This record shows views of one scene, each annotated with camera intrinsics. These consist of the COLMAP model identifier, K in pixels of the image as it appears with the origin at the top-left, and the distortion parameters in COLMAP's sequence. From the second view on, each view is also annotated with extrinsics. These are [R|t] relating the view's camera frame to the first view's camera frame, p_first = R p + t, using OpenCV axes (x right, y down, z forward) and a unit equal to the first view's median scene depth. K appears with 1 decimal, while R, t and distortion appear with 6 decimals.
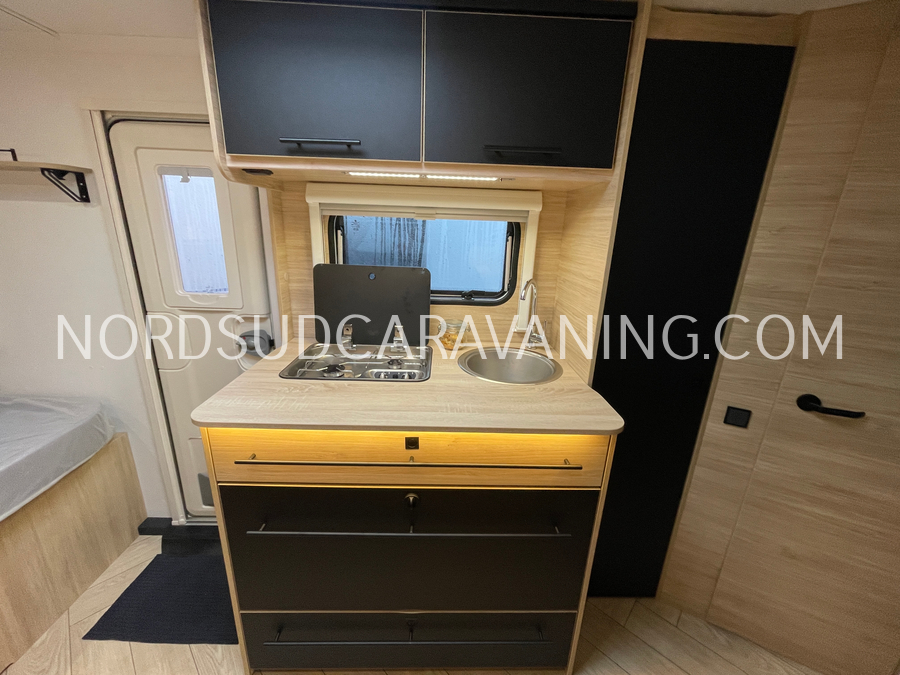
lens RADIAL K [[363.6, 0, 451.6], [0, 363.6, 335.4], [0, 0, 1]] dist [-0.002346, 0.000005]
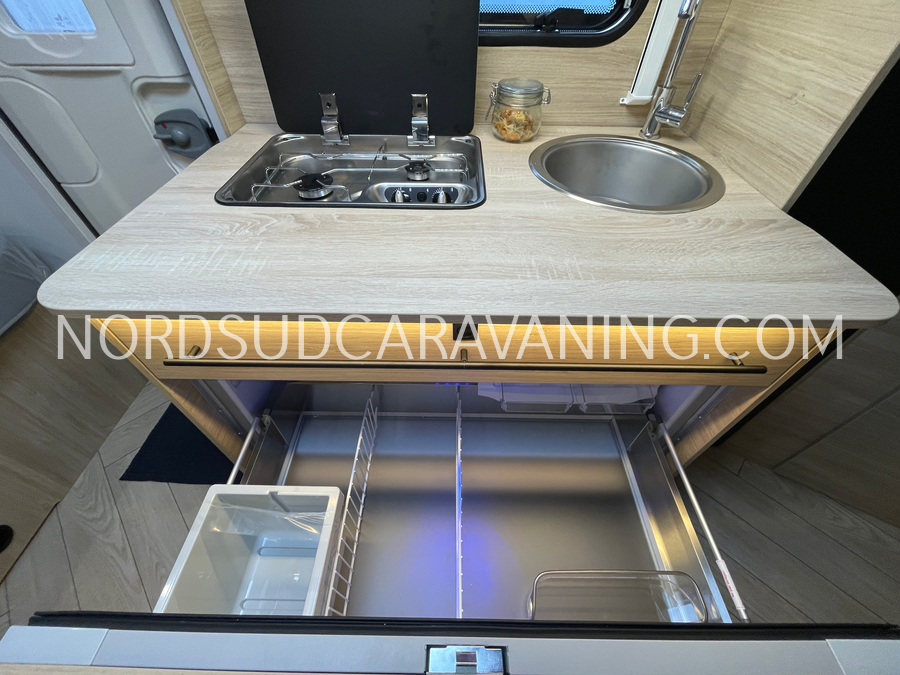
lens RADIAL K [[363.6, 0, 451.5], [0, 363.6, 332.2], [0, 0, 1]] dist [-0.002346, 0.000005]
pose [[0.998951, 0.005932, -0.045403, -0.079484], [0.017274, 0.869484, 0.493659, 0.018080], [0.042406, -0.493925, 0.868470, 0.395278]]
